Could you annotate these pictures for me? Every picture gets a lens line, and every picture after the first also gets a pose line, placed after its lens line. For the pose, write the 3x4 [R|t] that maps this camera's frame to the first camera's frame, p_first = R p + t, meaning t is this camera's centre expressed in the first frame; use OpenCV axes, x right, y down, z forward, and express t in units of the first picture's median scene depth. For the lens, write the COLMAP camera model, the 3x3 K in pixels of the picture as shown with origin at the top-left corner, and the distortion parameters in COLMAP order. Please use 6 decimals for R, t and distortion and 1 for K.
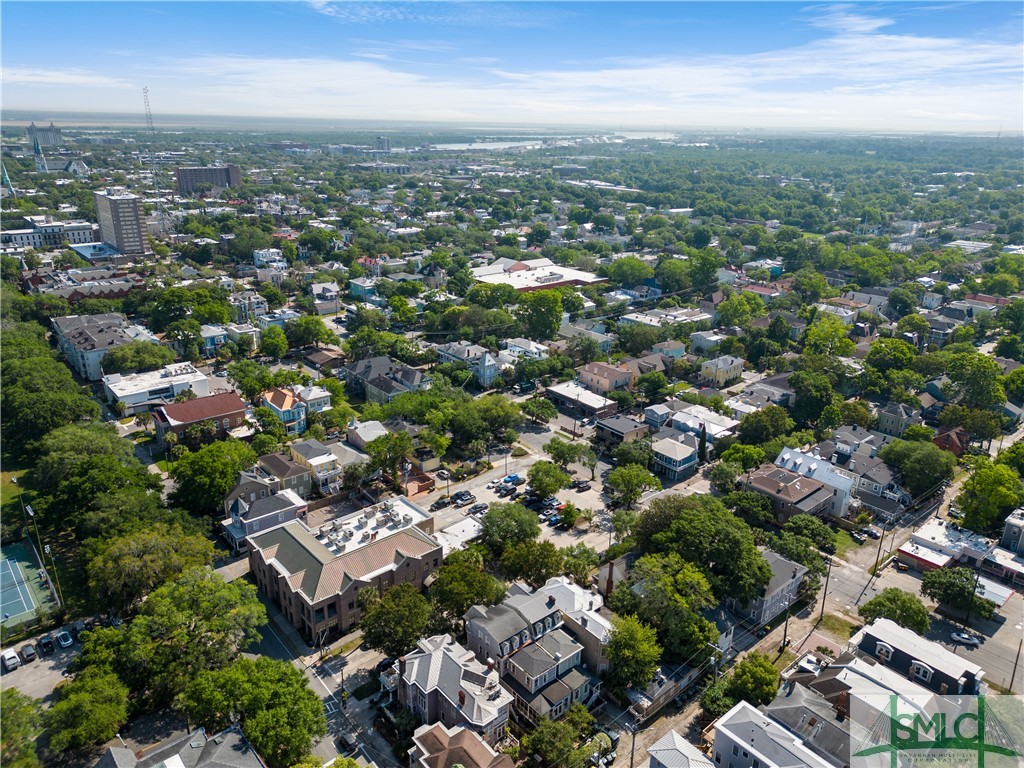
lens RADIAL K [[729.3, 0, 510.4], [0, 729.3, 385.7], [0, 0, 1]] dist [0.101254, 0.001910]
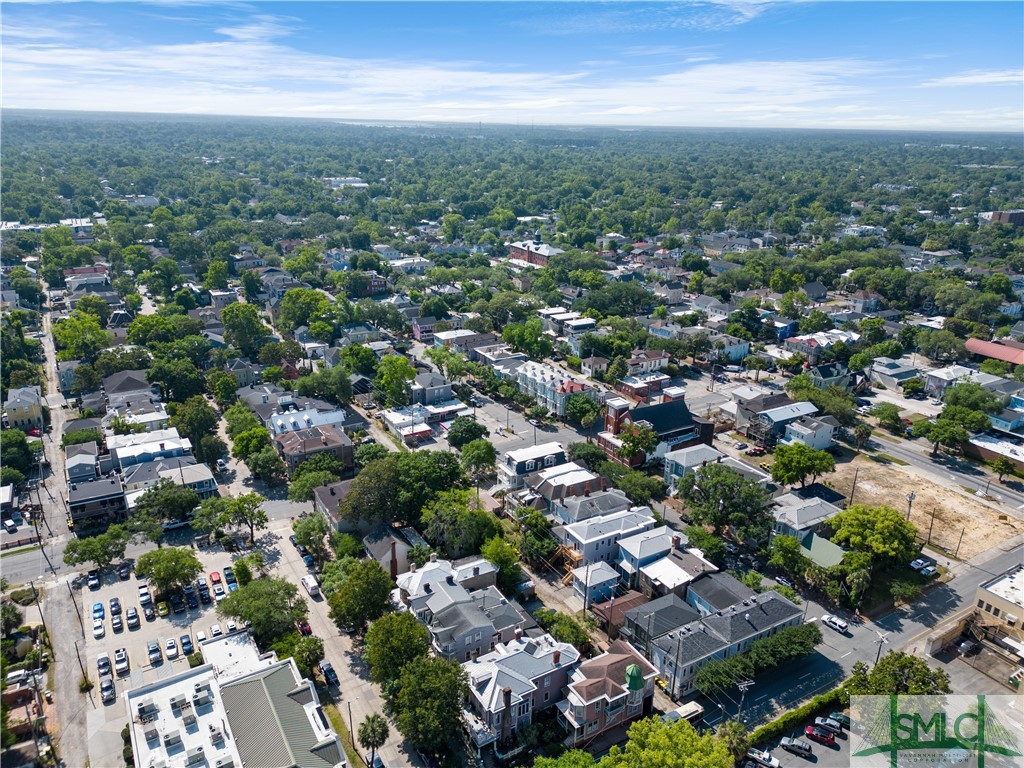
lens RADIAL K [[729.3, 0, 509.0], [0, 729.3, 385.5], [0, 0, 1]] dist [0.101254, 0.001910]
pose [[0.179868, -0.359349, 0.915705, -0.617734], [0.328098, 0.899497, 0.288542, -0.179277], [-0.927362, 0.248541, 0.279692, 0.448052]]
